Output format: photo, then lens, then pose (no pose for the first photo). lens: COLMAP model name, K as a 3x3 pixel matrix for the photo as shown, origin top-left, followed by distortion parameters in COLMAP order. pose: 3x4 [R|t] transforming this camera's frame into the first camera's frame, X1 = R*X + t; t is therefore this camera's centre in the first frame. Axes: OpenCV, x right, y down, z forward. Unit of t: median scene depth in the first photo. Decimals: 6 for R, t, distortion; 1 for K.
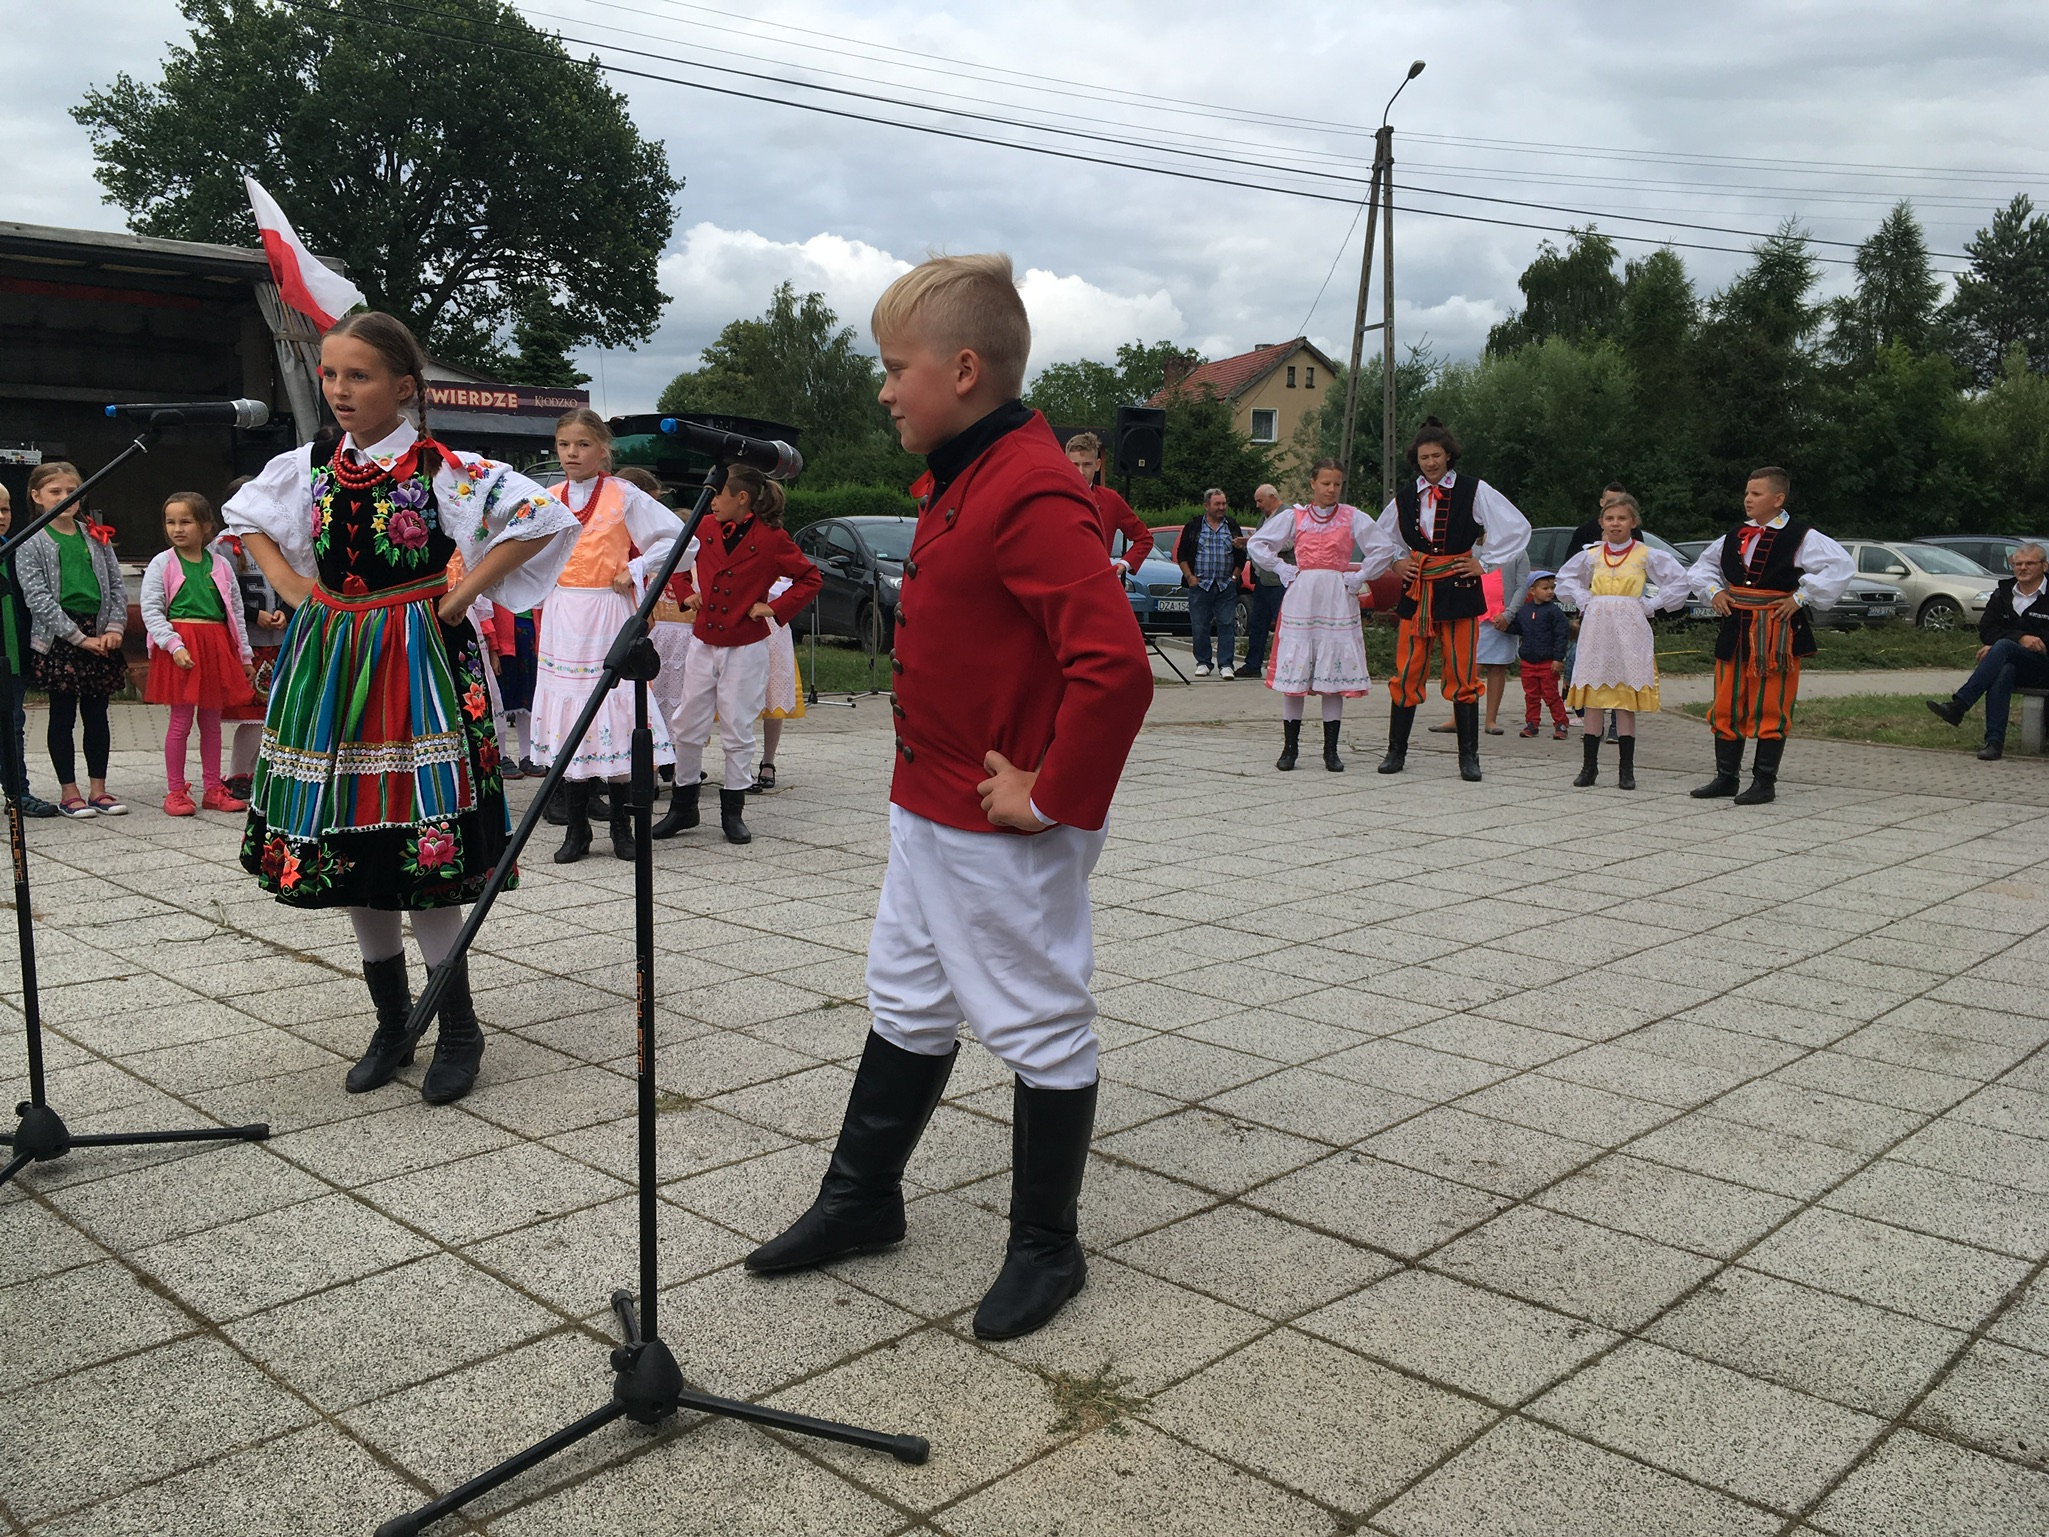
lens RADIAL K [[1740.8, 0, 1026.2], [0, 1740.8, 777.4], [0, 0, 1]] dist [0.085032, -0.109738]
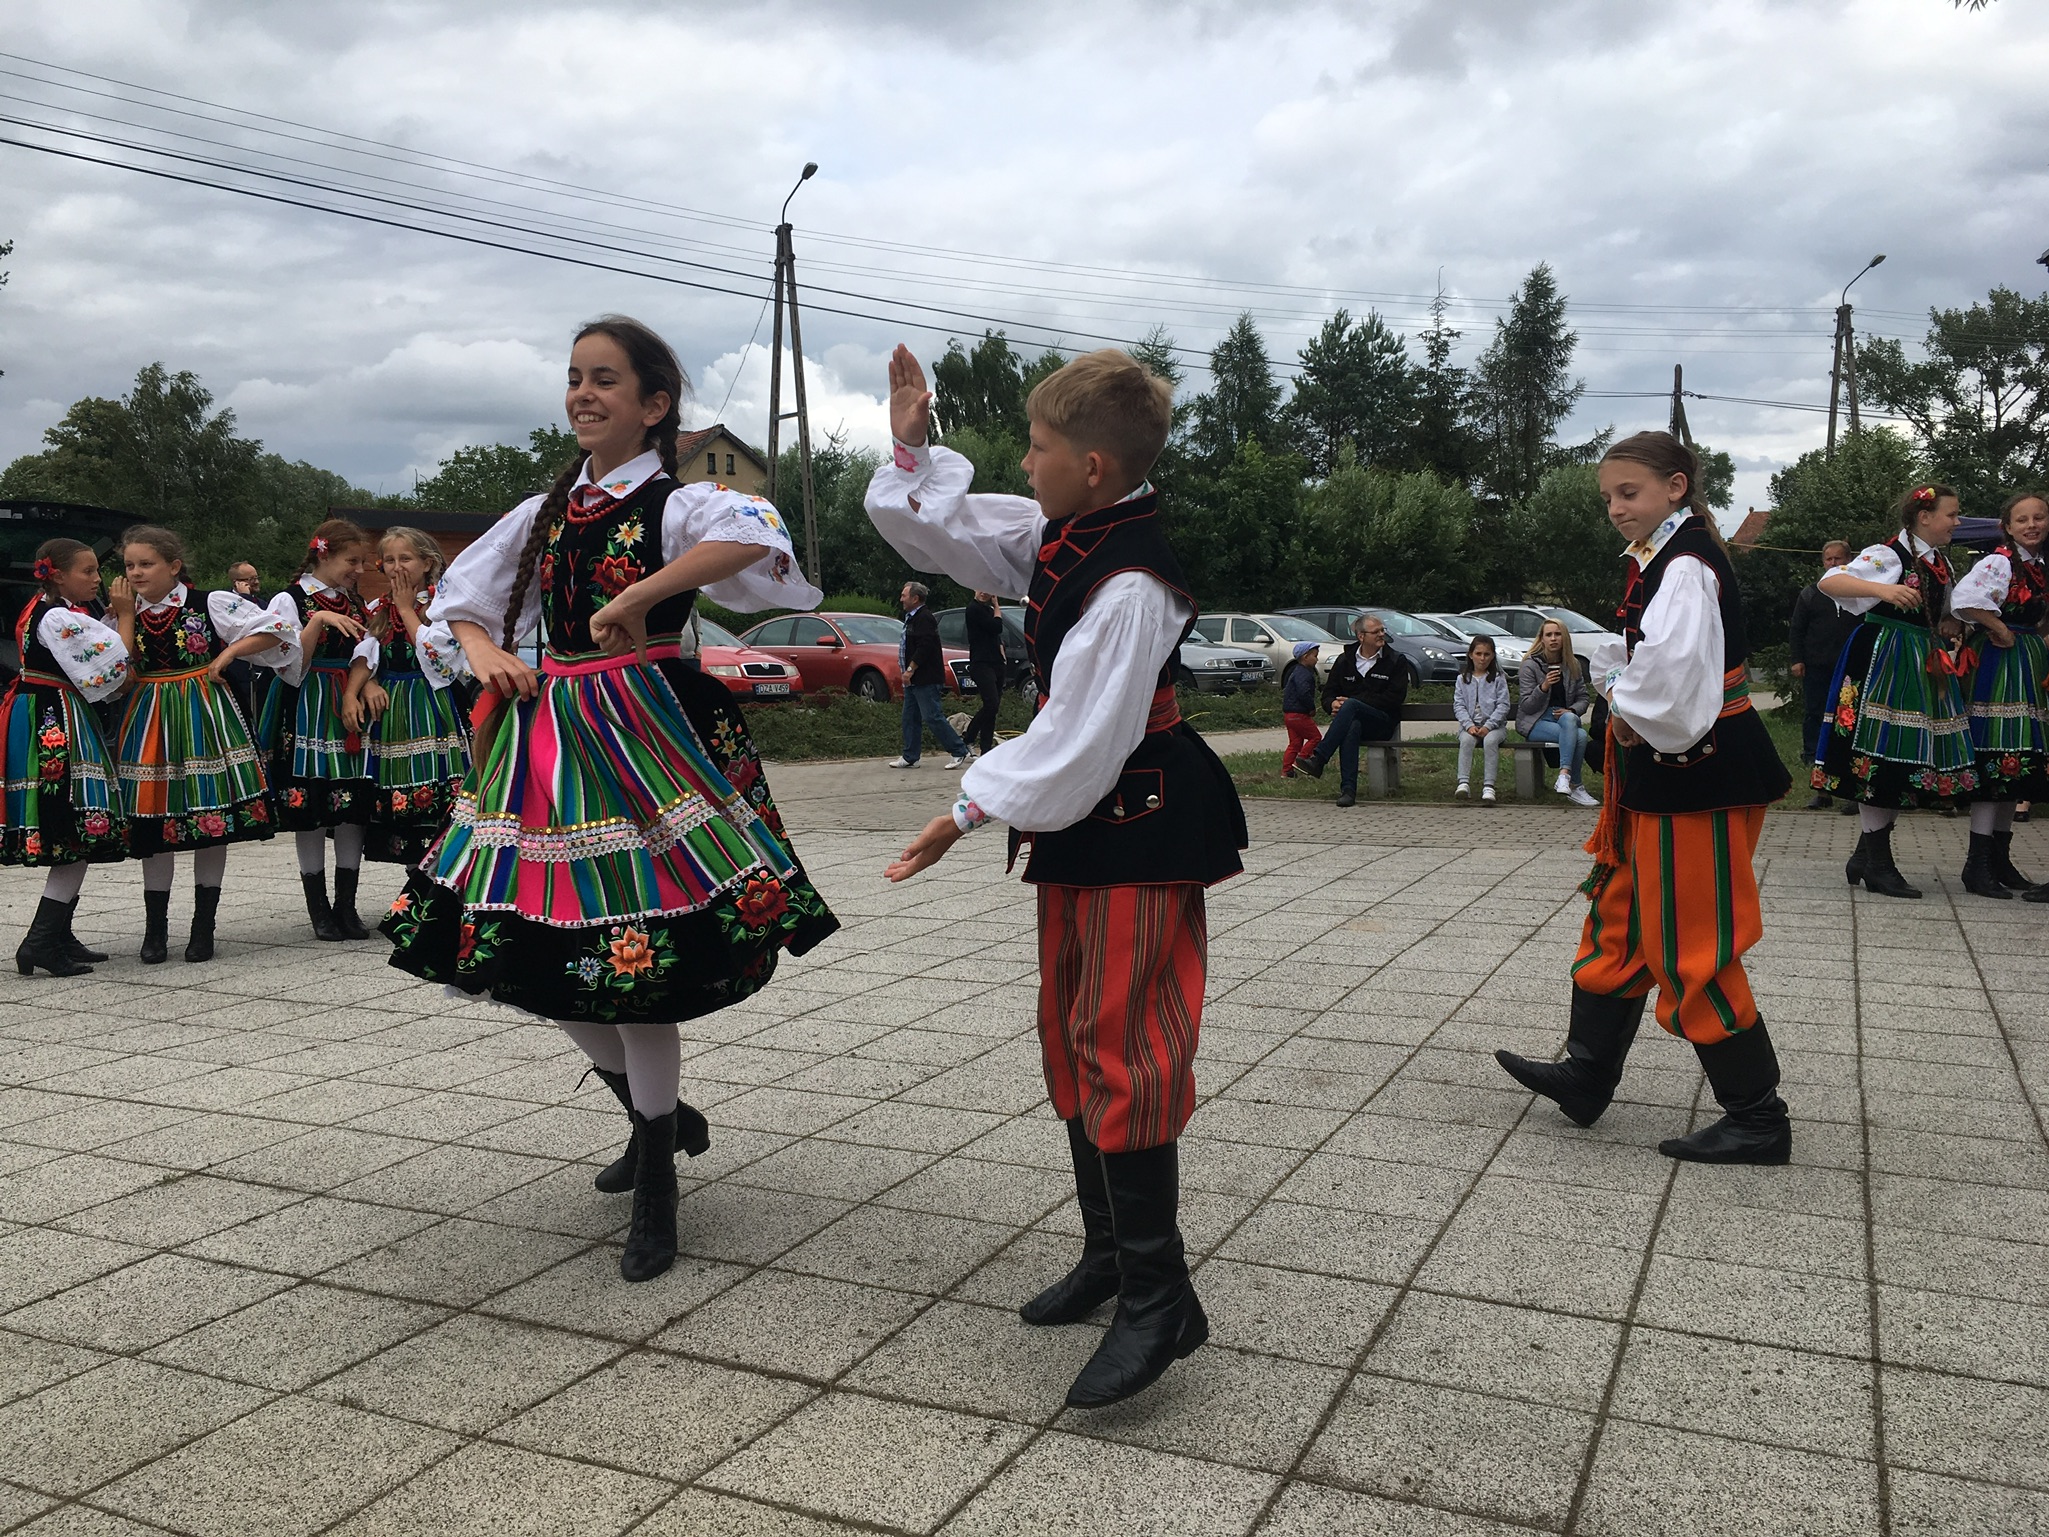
lens RADIAL K [[1734.0, 0, 1026.8], [0, 1734.0, 779.3], [0, 0, 1]] dist [0.088231, -0.105423]
pose [[0.949182, -0.055167, 0.309856, 0.031408], [0.069257, 0.996997, -0.034648, -0.007413], [-0.307014, 0.054346, 0.950152, 0.033247]]
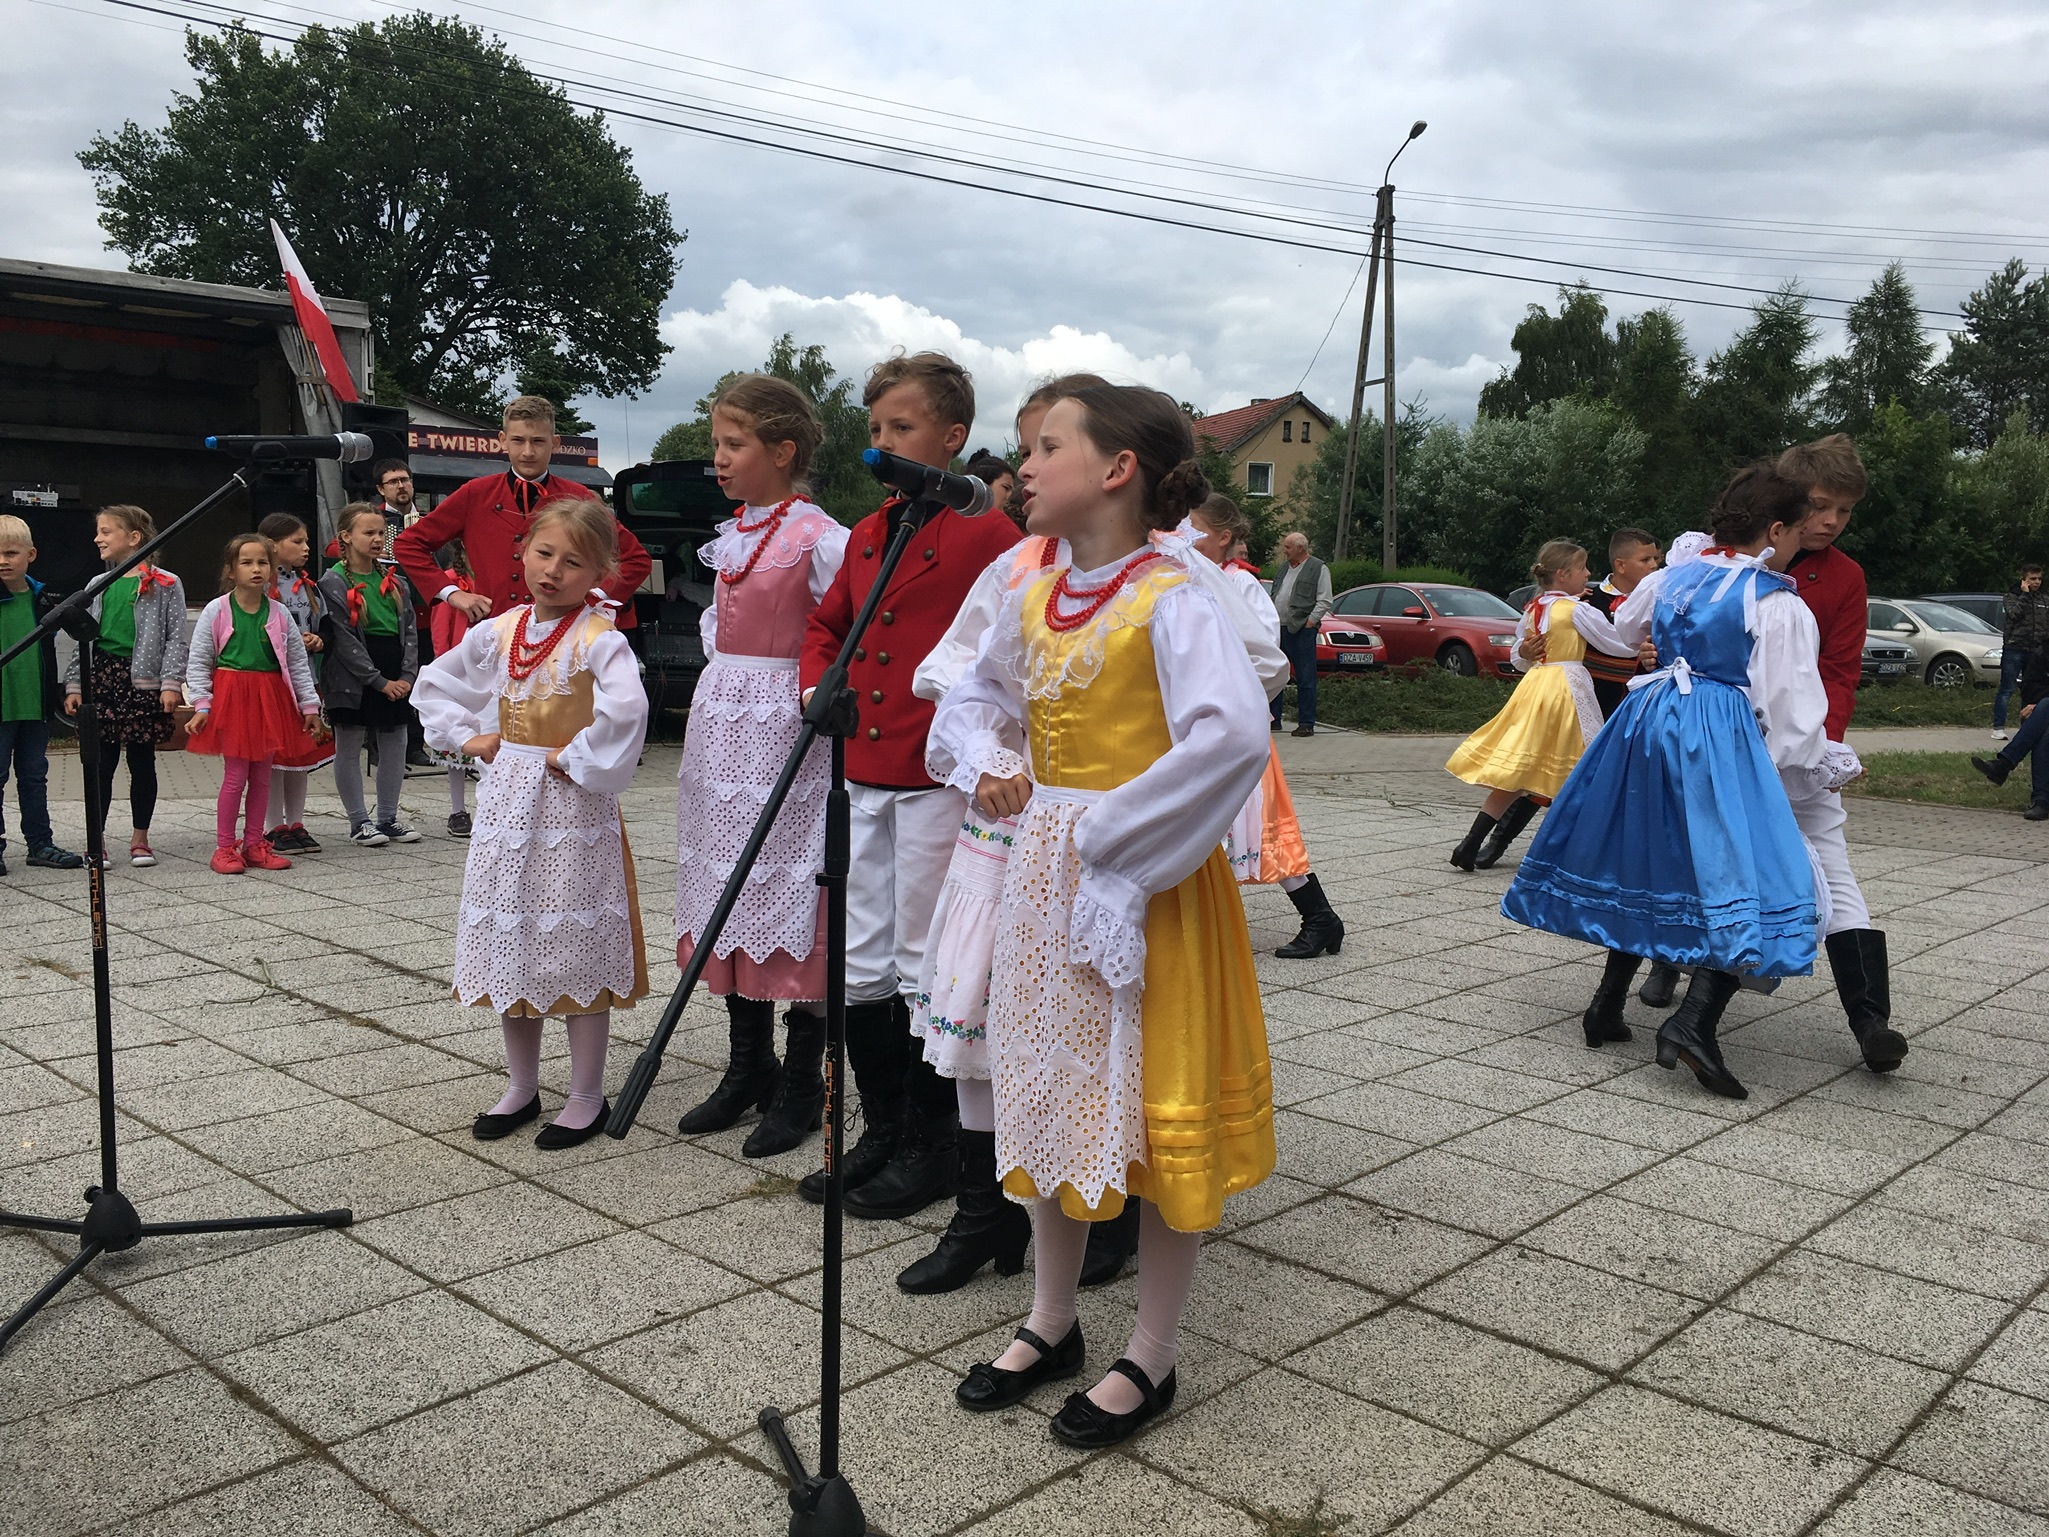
lens RADIAL K [[1733.3, 0, 1030.8], [0, 1733.3, 778.2], [0, 0, 1]] dist [0.089434, -0.117653]
pose [[0.999931, 0.006578, 0.009688, -0.066657], [-0.006307, 0.999596, -0.027711, -0.005675], [-0.009866, 0.027648, 0.999569, 0.053421]]
